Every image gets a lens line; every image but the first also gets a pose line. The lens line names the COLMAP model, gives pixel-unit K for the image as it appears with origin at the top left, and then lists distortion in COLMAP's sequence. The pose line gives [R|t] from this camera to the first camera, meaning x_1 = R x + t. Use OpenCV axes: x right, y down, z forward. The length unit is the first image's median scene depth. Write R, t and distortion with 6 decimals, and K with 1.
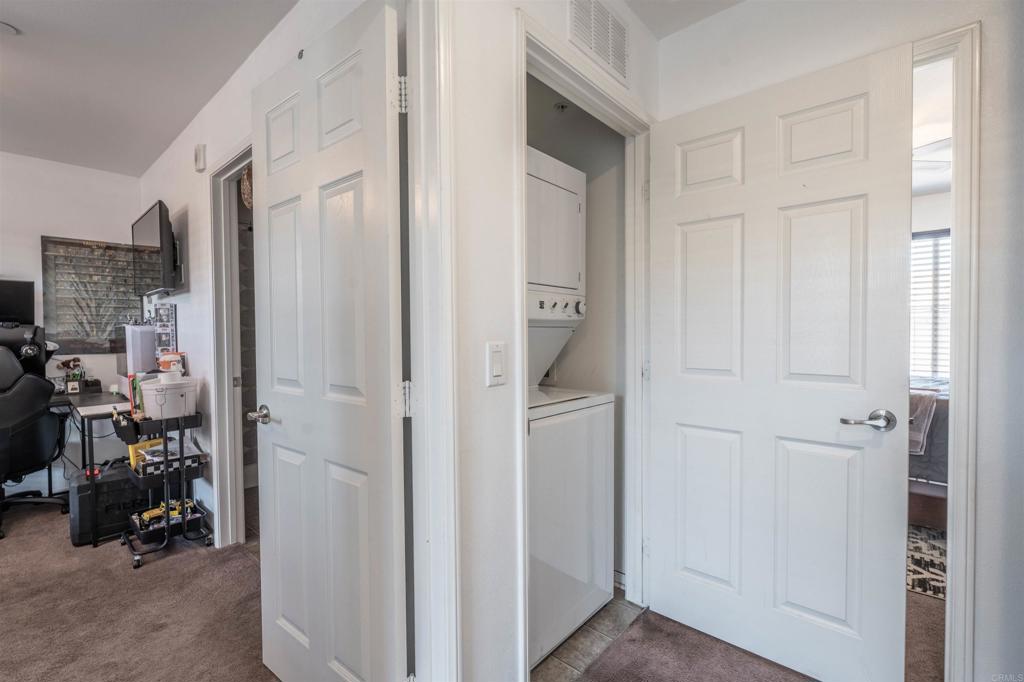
lens RADIAL K [[449.0, 0, 511.2], [0, 449.0, 341.7], [0, 0, 1]] dist [-0.006843, 0.001301]
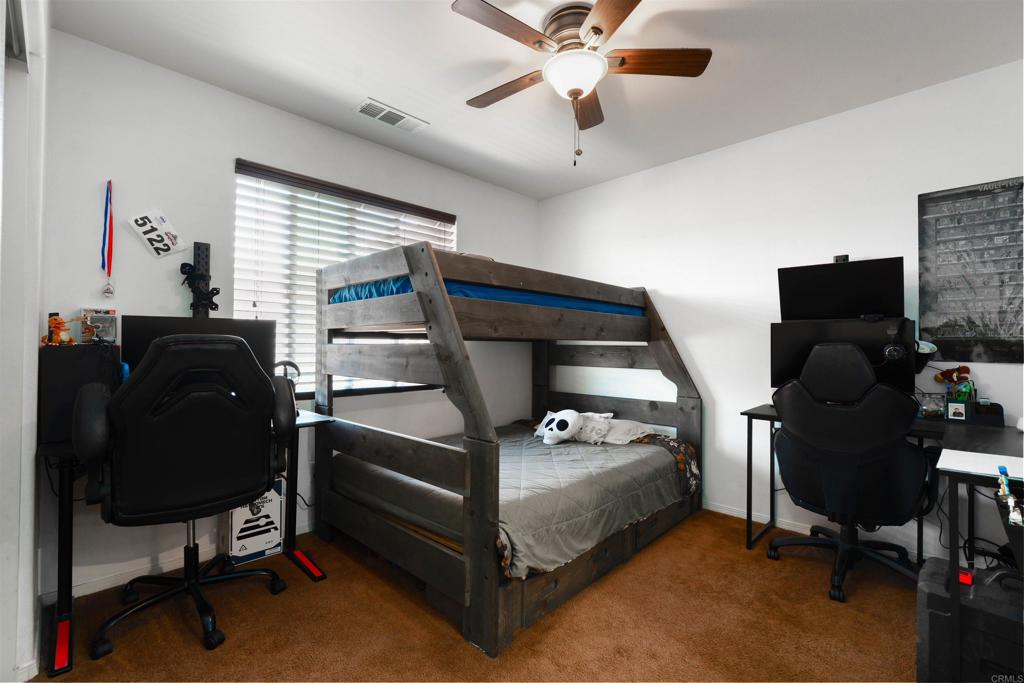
lens RADIAL K [[449.0, 0, 512.3], [0, 449.0, 344.0], [0, 0, 1]] dist [-0.006843, 0.001301]
pose [[-0.046306, -0.003150, -0.998922, -0.296013], [-0.030573, 0.999531, -0.001735, 0.024393], [0.998459, 0.030460, -0.046381, 0.377086]]
